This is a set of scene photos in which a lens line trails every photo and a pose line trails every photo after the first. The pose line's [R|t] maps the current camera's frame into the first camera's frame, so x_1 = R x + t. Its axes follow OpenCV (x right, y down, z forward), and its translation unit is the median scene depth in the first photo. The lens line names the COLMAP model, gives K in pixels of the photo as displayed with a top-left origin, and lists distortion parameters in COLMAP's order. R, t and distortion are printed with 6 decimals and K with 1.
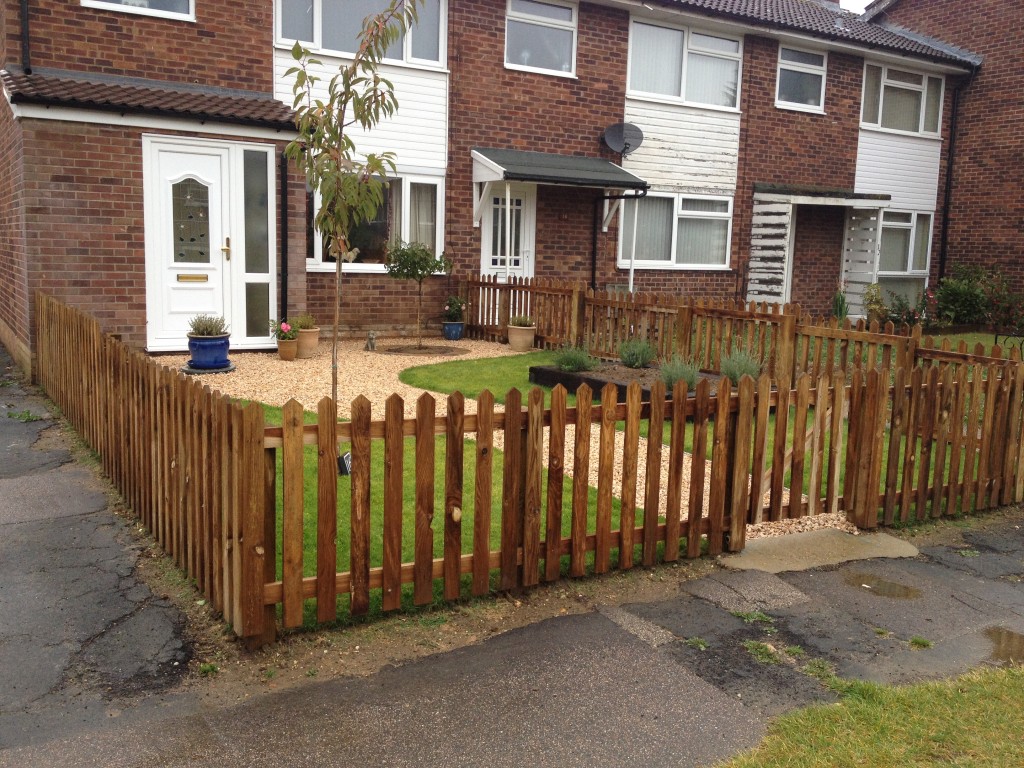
lens RADIAL K [[936.9, 0, 512.0], [0, 936.9, 384.0], [0, 0, 1]] dist [0.136525, -0.287630]
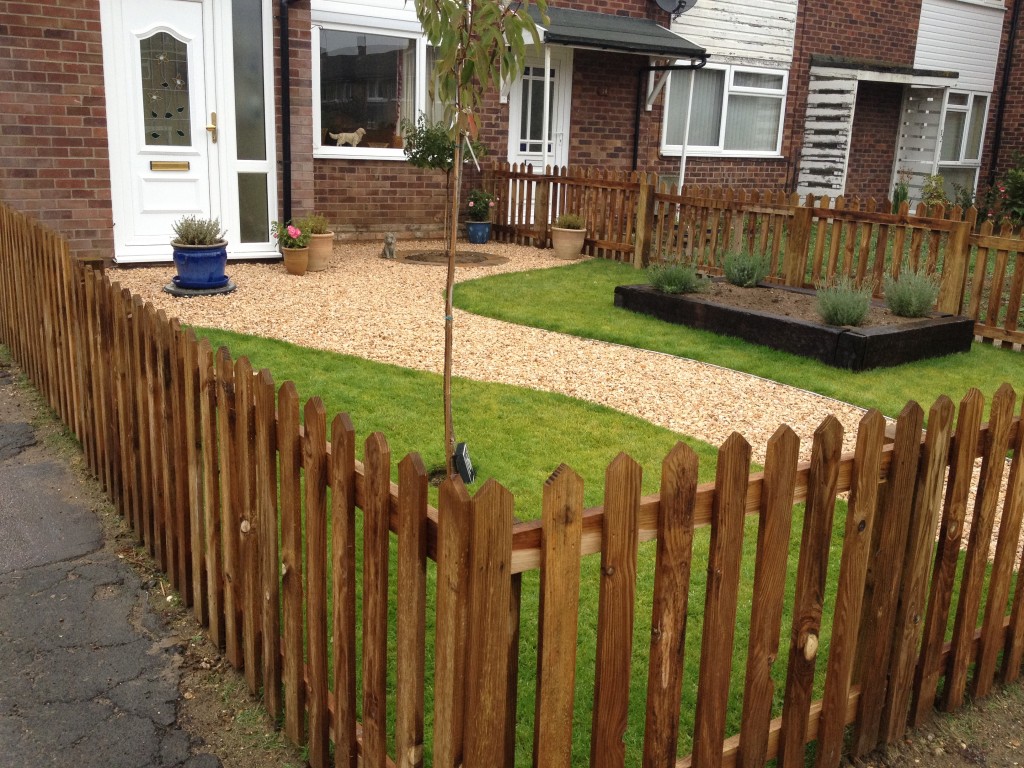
lens RADIAL K [[950.1, 0, 512.0], [0, 950.1, 384.0], [0, 0, 1]] dist [0.080721, -0.141315]
pose [[0.998811, -0.003979, 0.048591, -0.089596], [-0.001670, 0.993286, 0.115676, -0.024418], [-0.048725, -0.115620, 0.992098, 0.176435]]
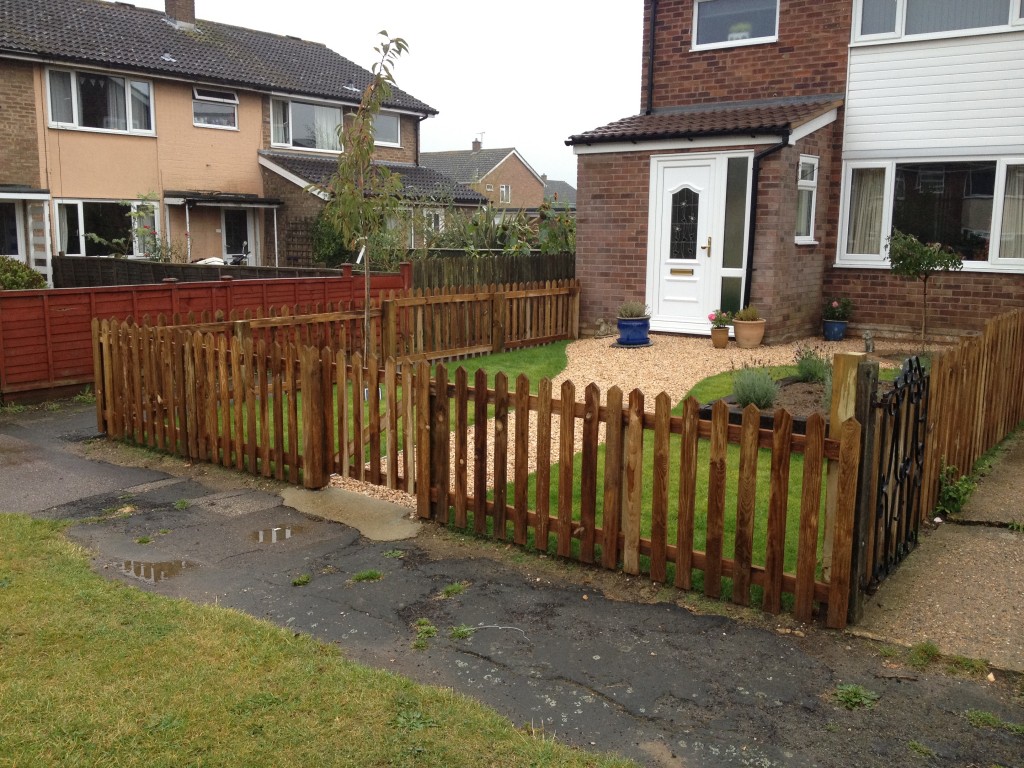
lens RADIAL K [[936.9, 0, 512.0], [0, 936.9, 384.0], [0, 0, 1]] dist [0.136525, -0.287630]
pose [[0.375089, 0.126072, -0.918376, 0.630895], [-0.126246, 0.988425, 0.084126, -0.041343], [0.918352, 0.084387, 0.386663, 0.328247]]
